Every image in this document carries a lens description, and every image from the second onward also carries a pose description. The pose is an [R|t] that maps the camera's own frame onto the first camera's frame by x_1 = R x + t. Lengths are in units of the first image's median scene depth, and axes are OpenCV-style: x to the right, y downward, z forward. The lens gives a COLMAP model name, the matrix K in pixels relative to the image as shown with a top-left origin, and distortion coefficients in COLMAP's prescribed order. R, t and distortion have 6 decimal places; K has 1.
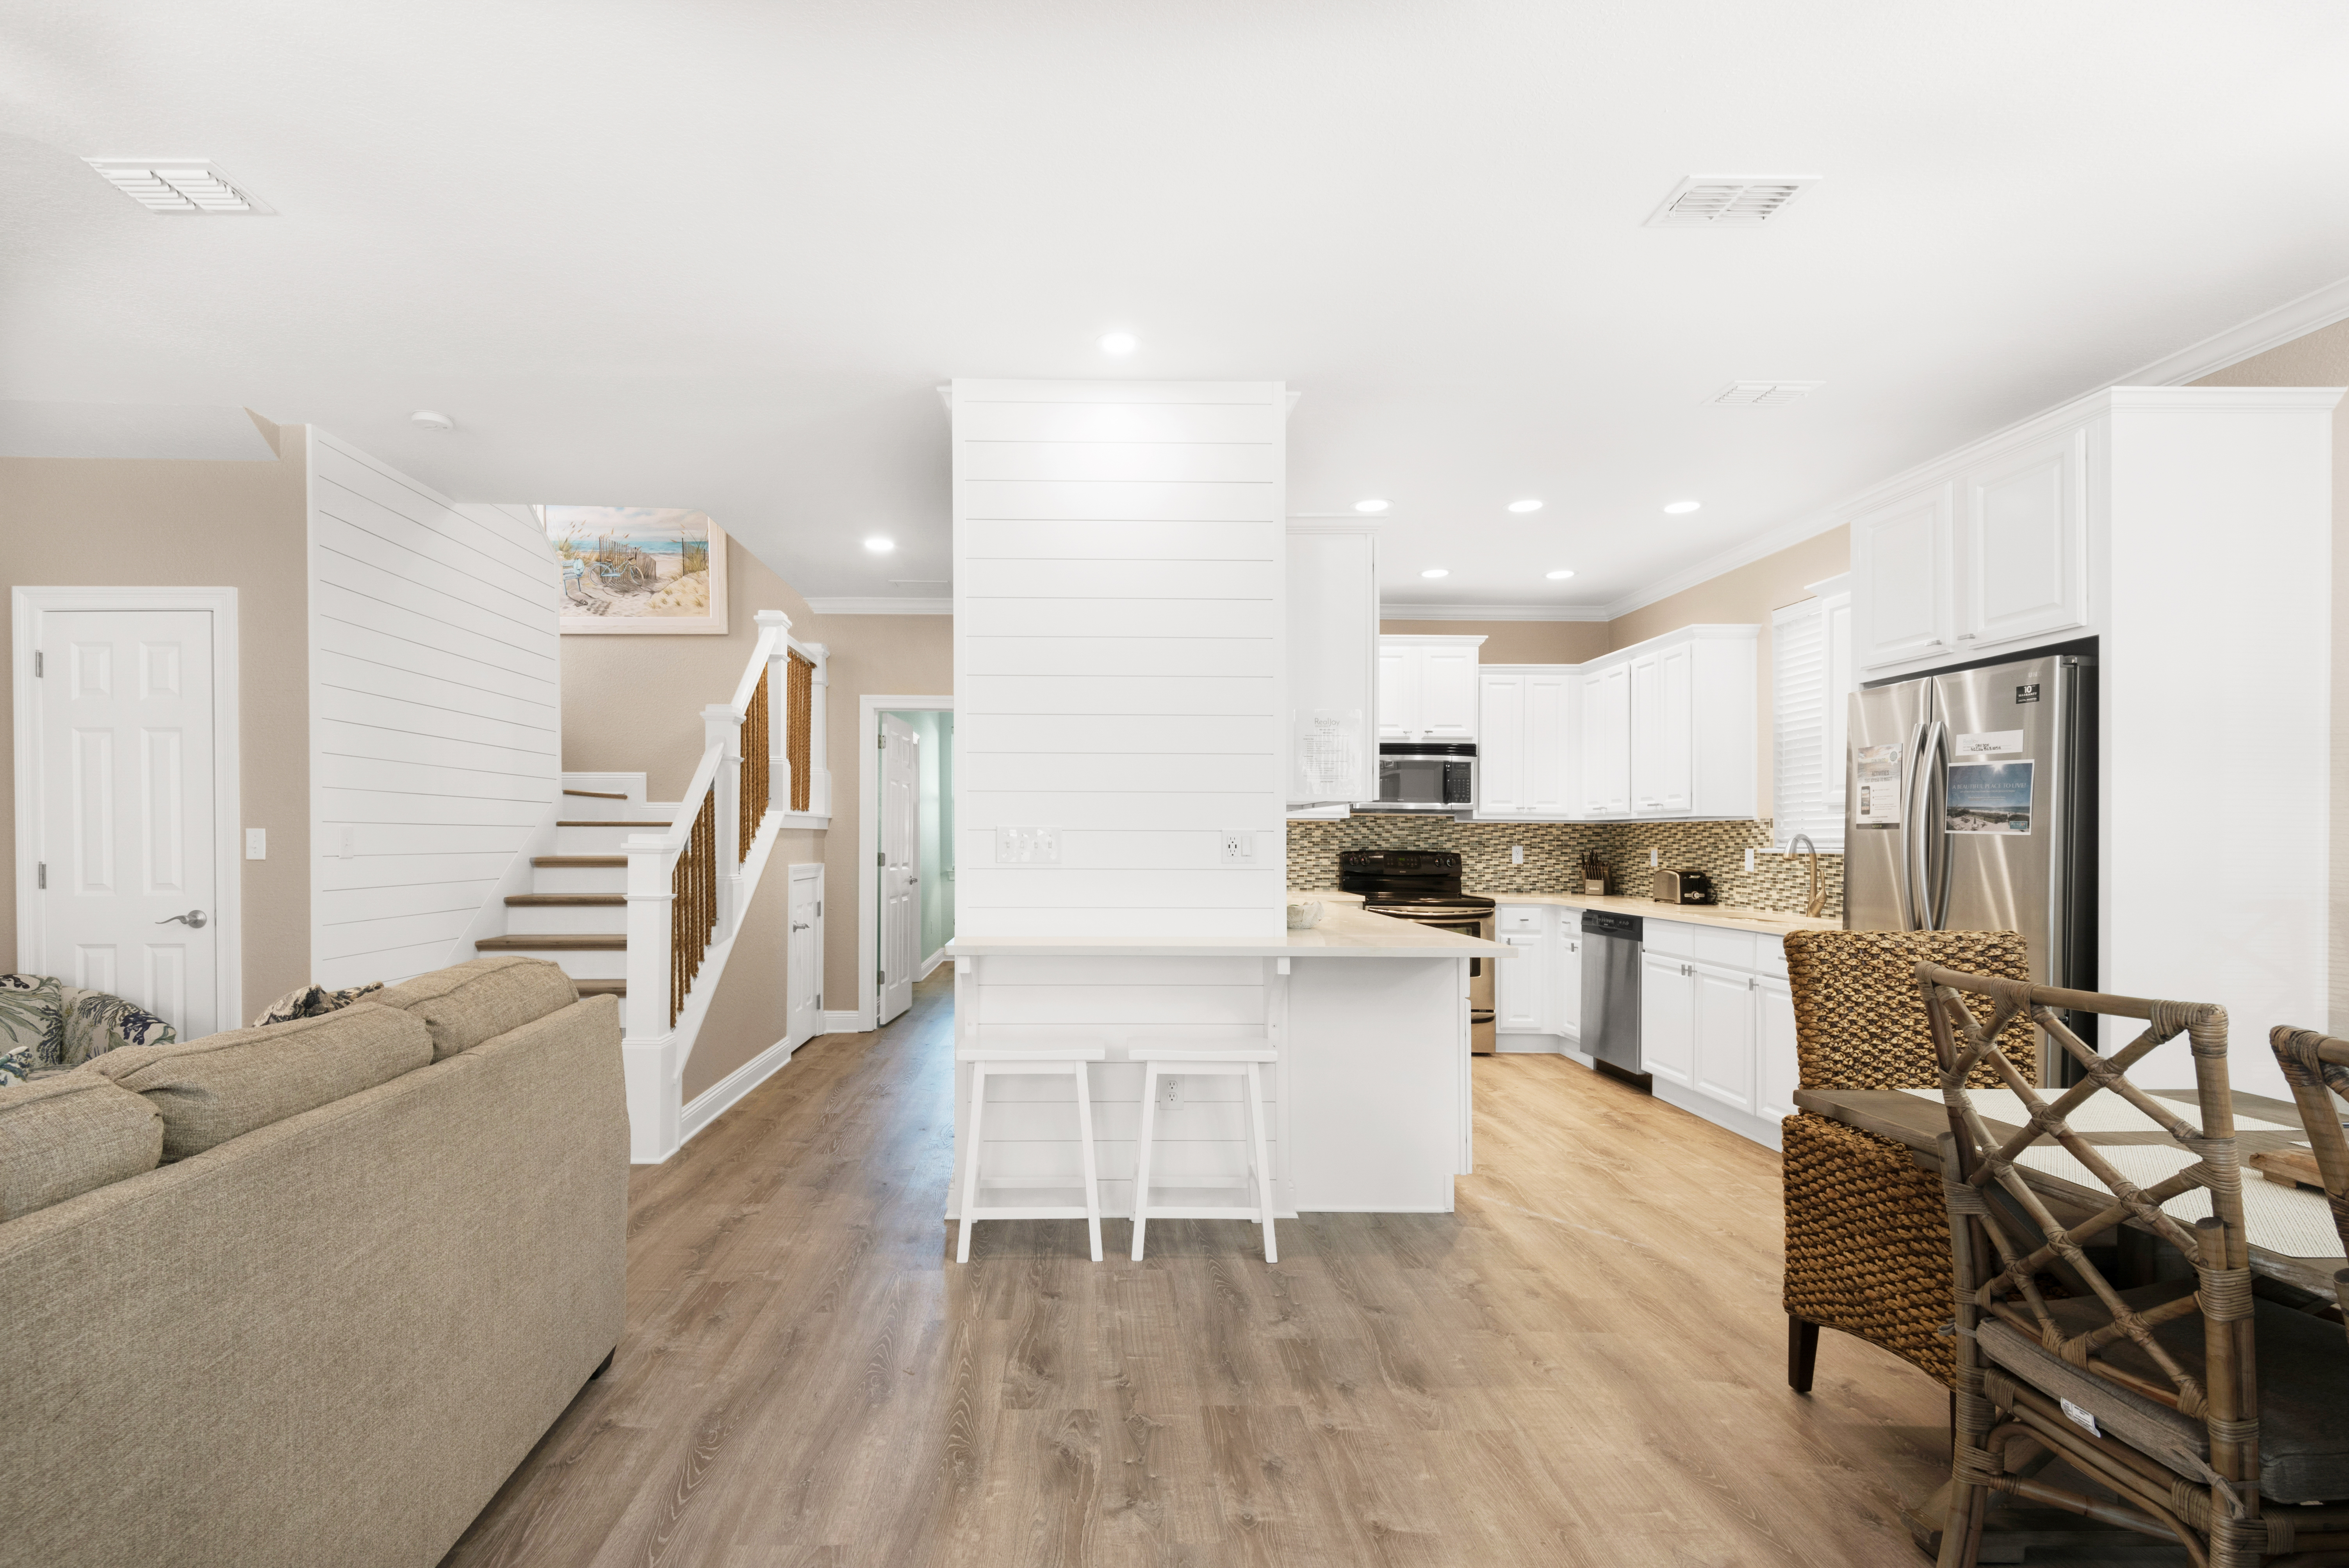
lens RADIAL K [[1106.4, 0, 1093.8], [0, 1106.4, 830.3], [0, 0, 1]] dist [0.022104, -0.000140]
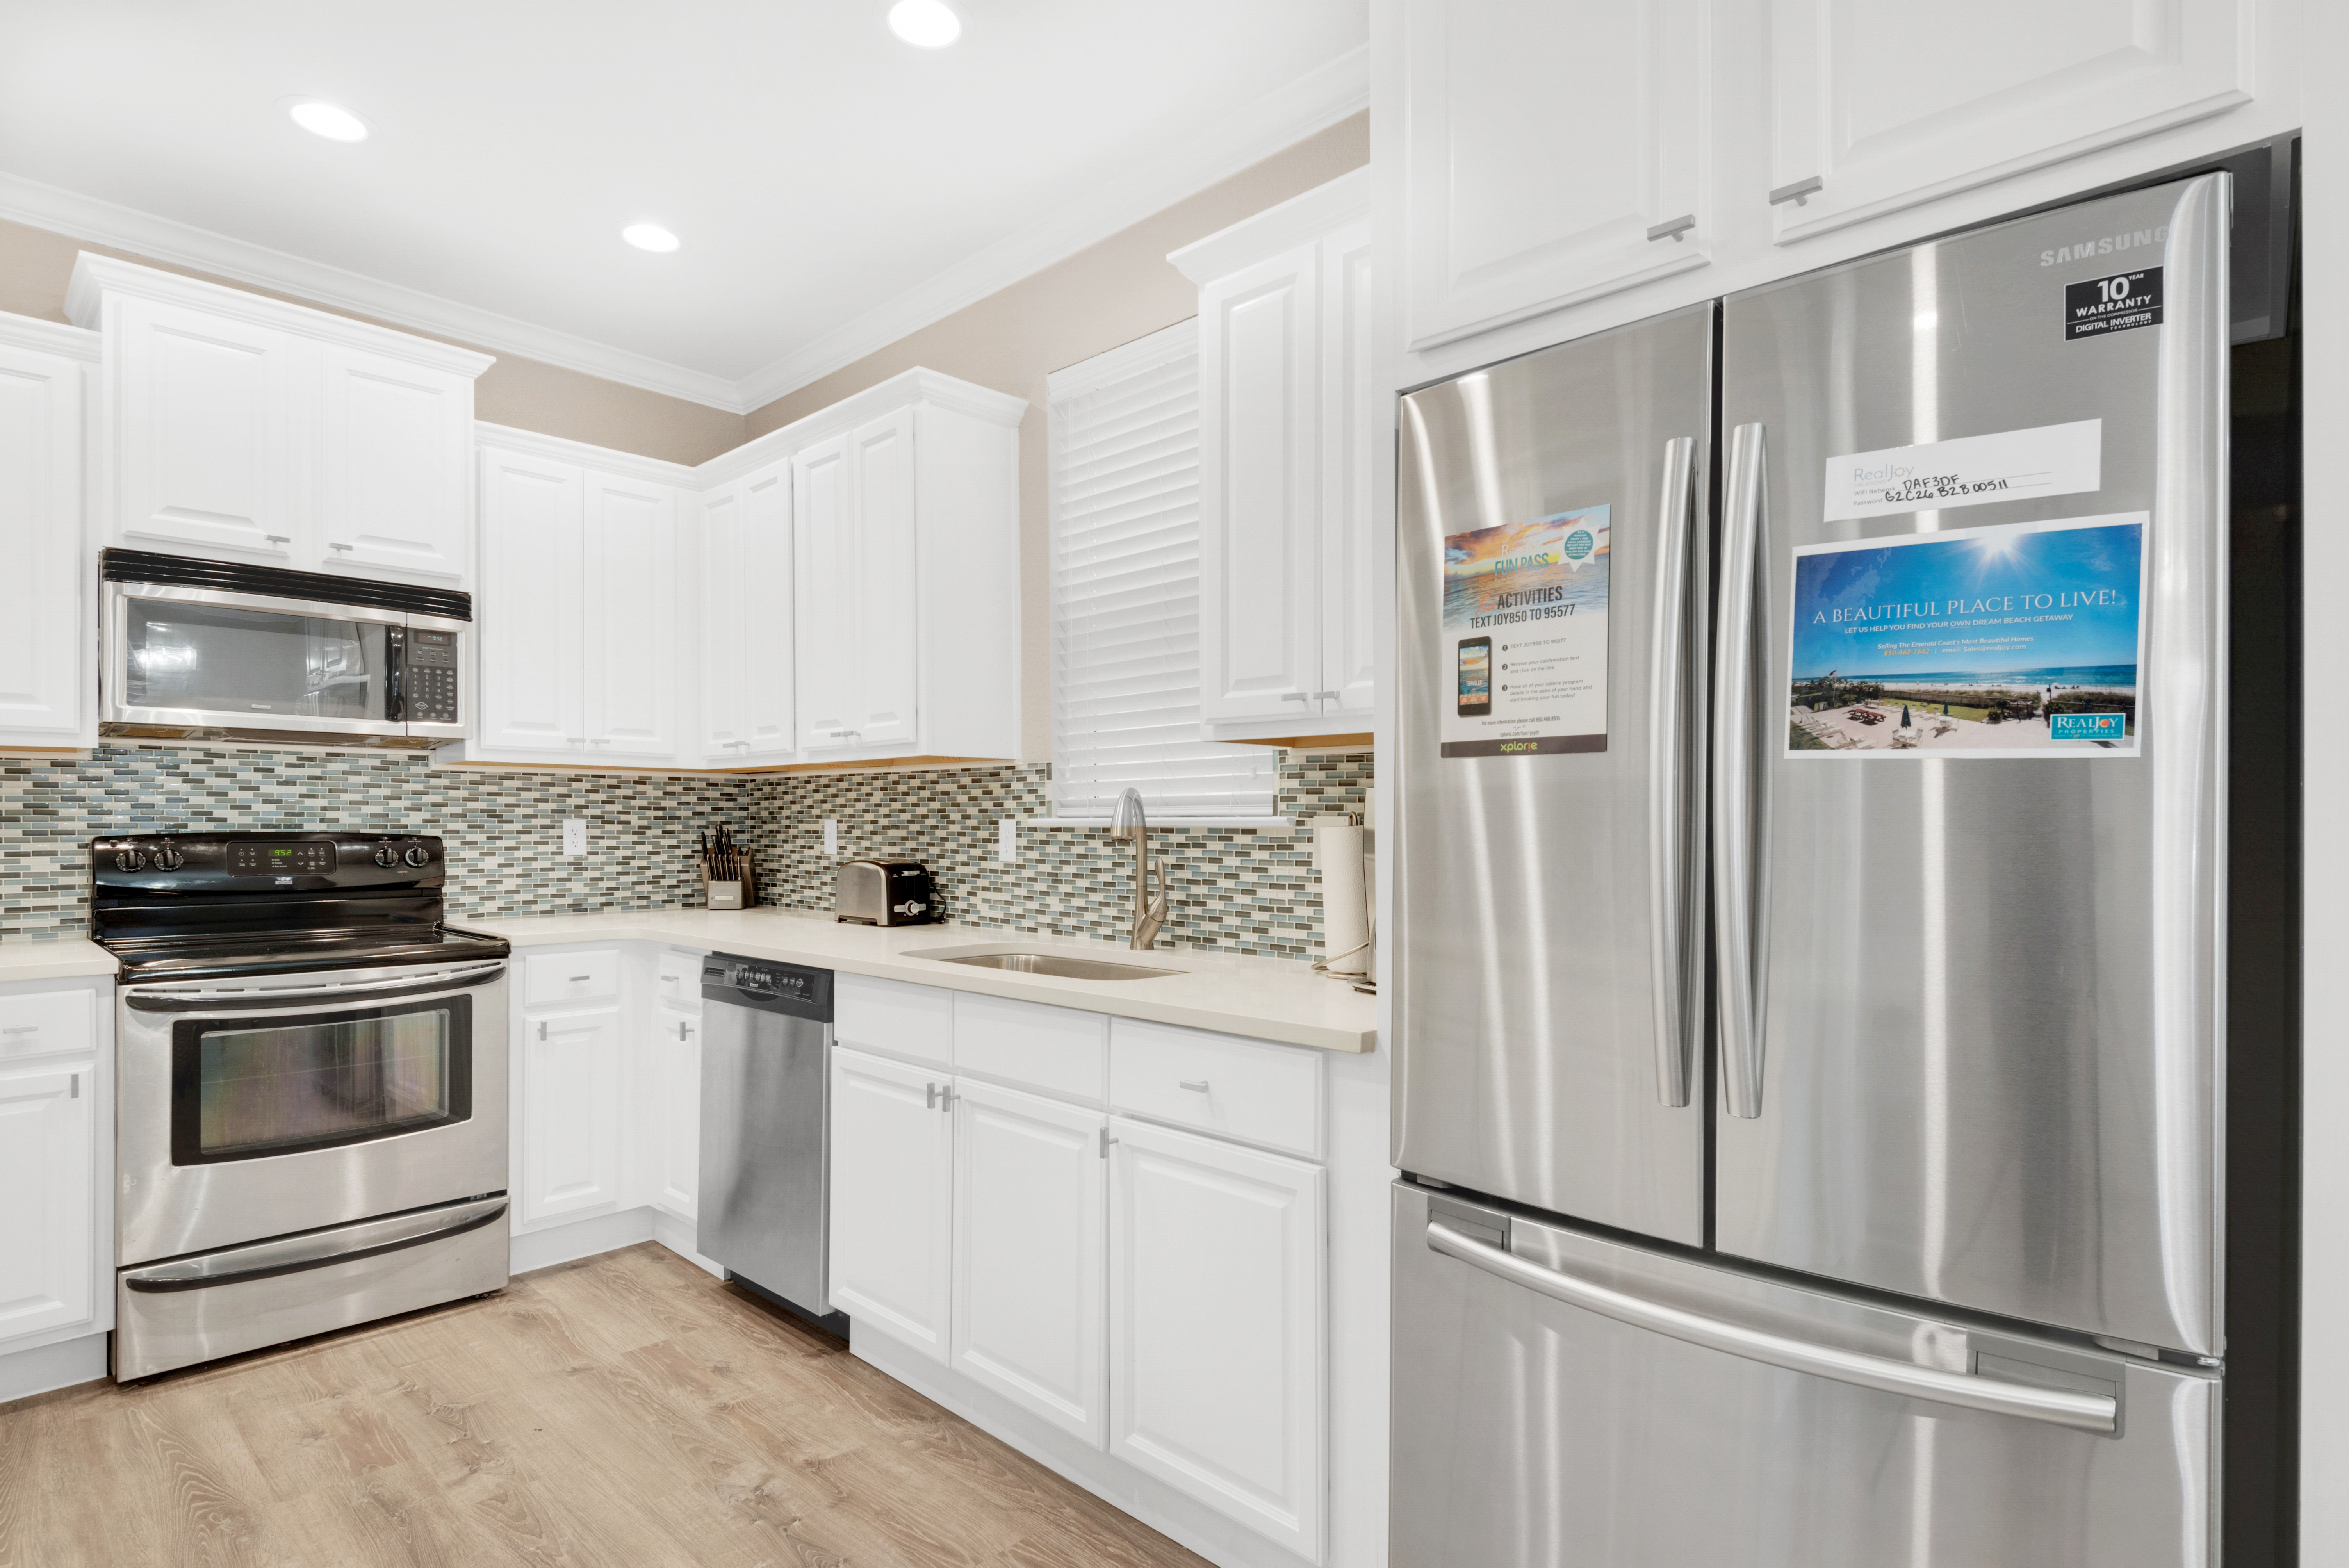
lens RADIAL K [[1180.5, 0, 1178.2], [0, 1180.5, 813.7], [0, 0, 1]] dist [0.025248, -0.020138]
pose [[0.697579, -0.004104, 0.716496, 0.223749], [-0.000761, 0.999979, 0.006469, 0.009527], [-0.716507, -0.005058, 0.697561, 0.513461]]
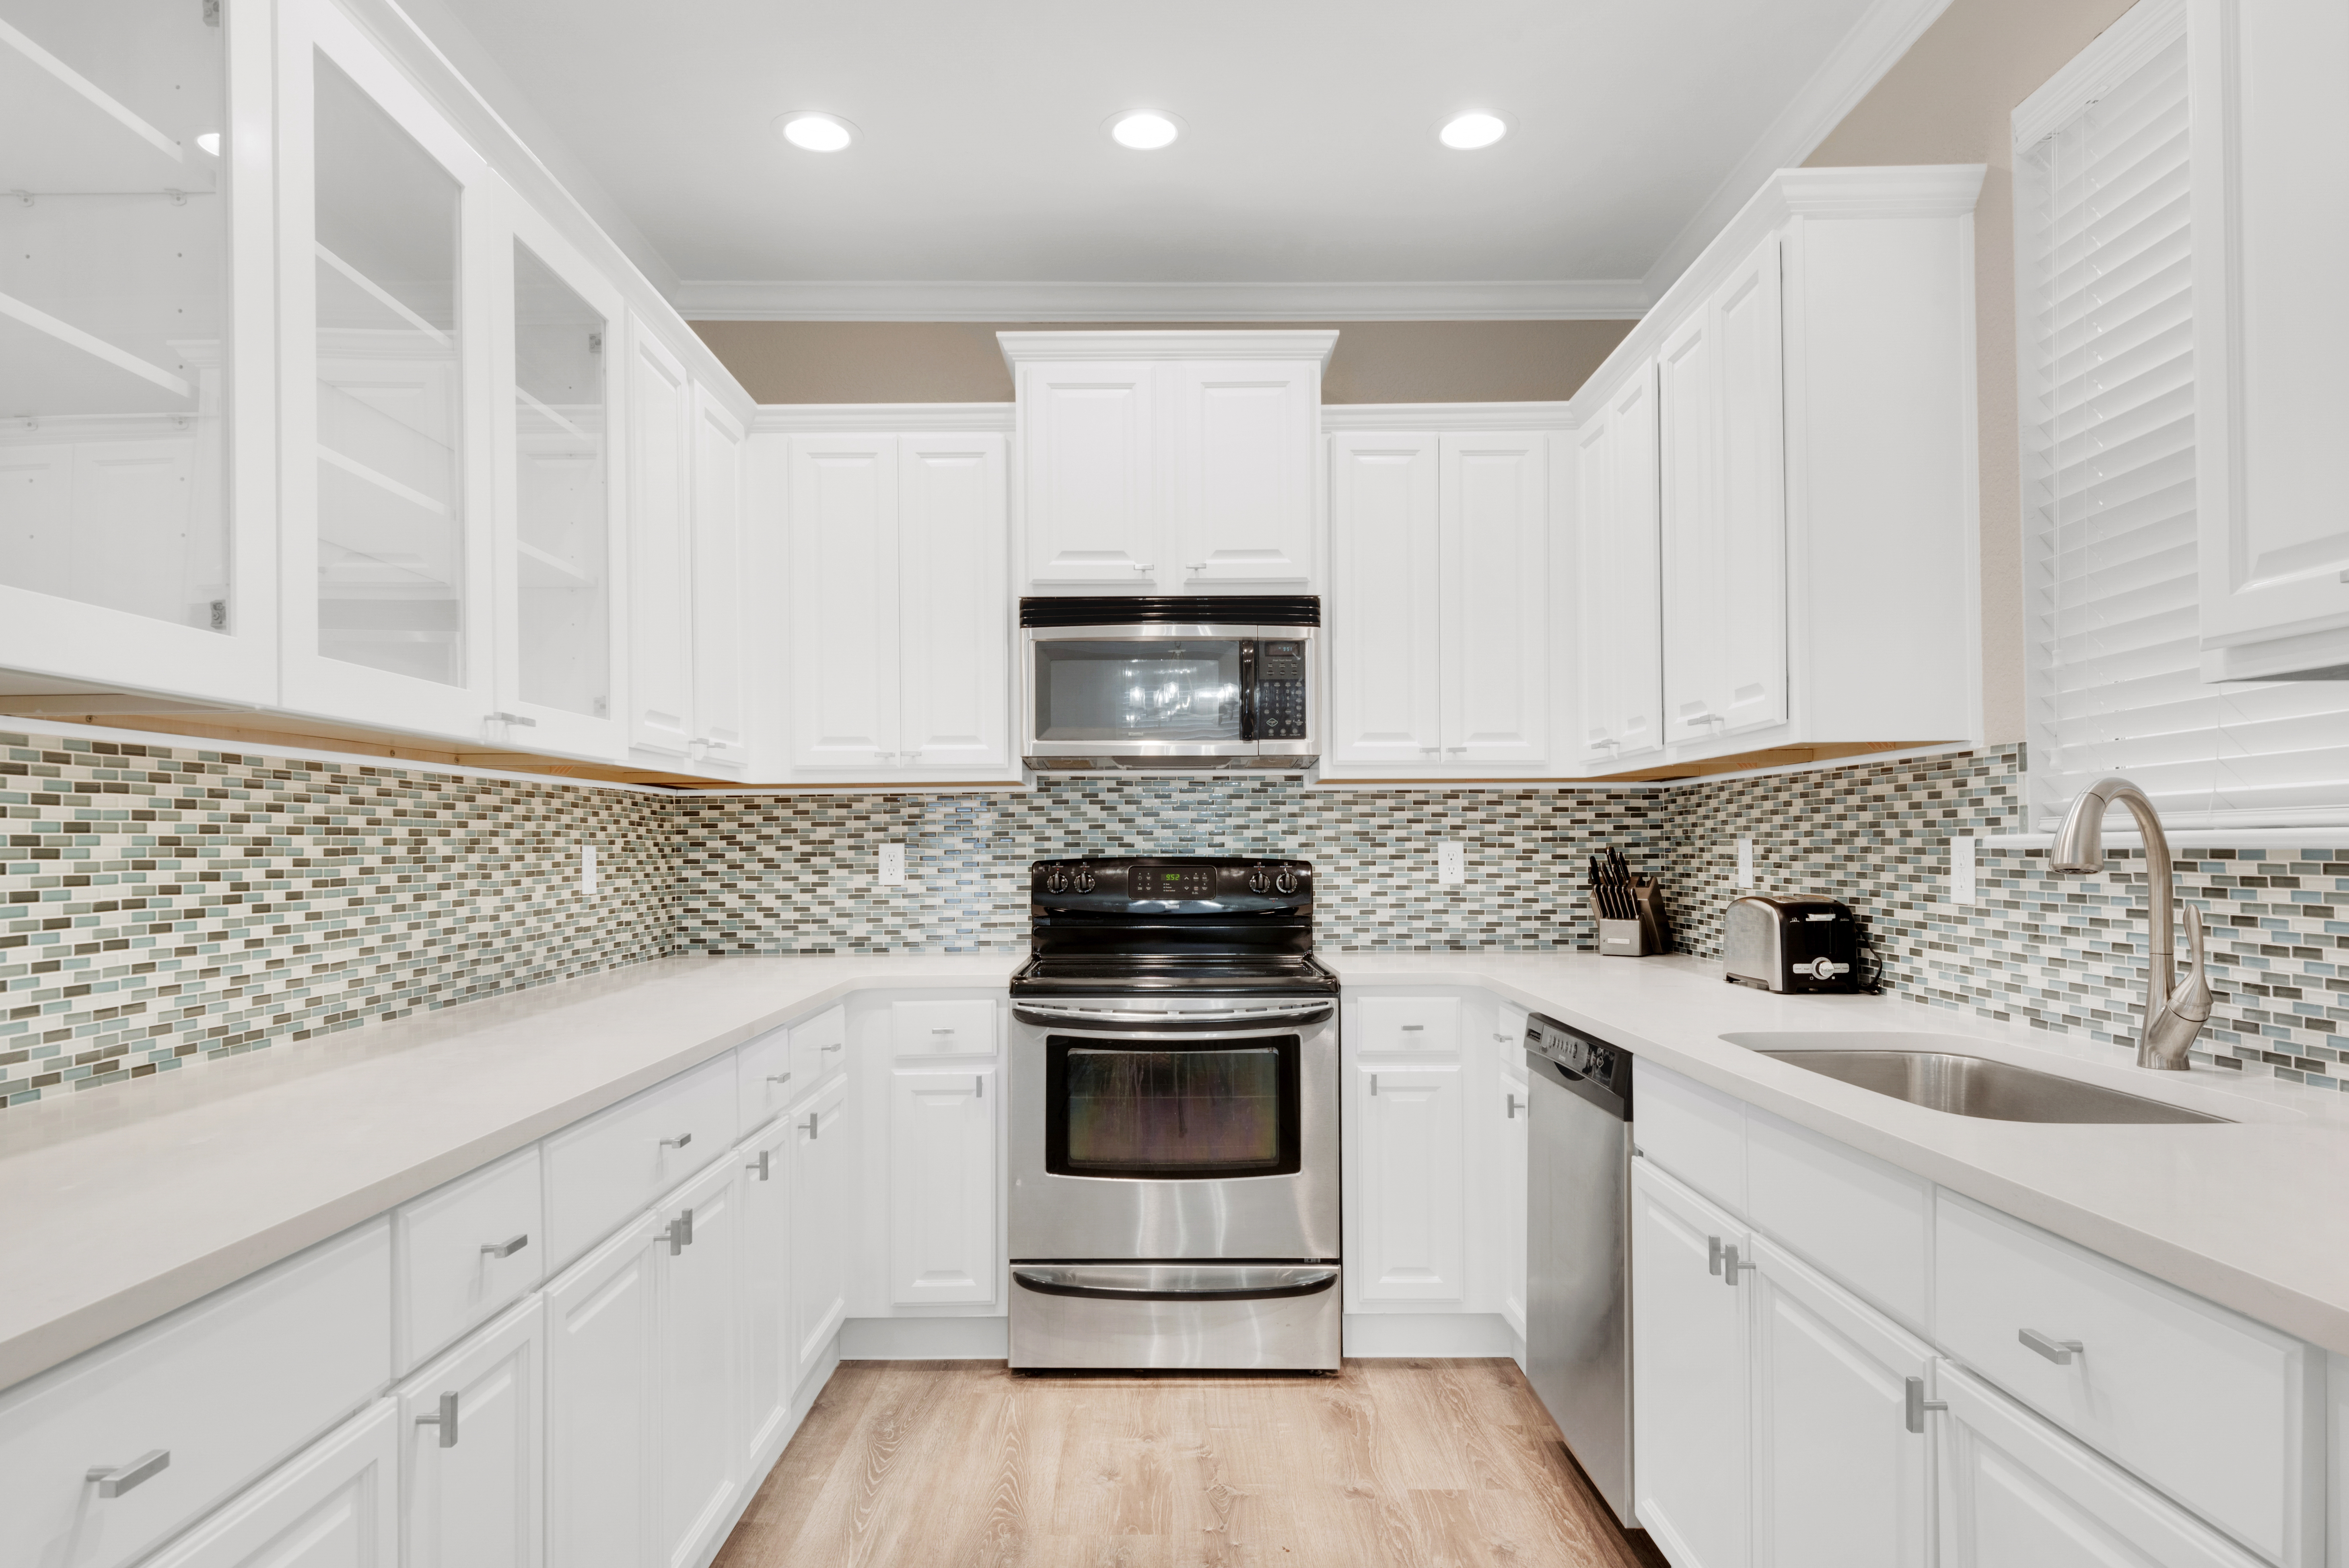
lens RADIAL K [[1422.3, 0, 1169.1], [0, 1422.3, 830.3], [0, 0, 1]] dist [0.036988, -0.025185]
pose [[0.999743, -0.015846, -0.016228, 0.334694], [0.015795, 0.999870, -0.003272, 0.011576], [0.016278, 0.003015, 0.999863, 0.528612]]
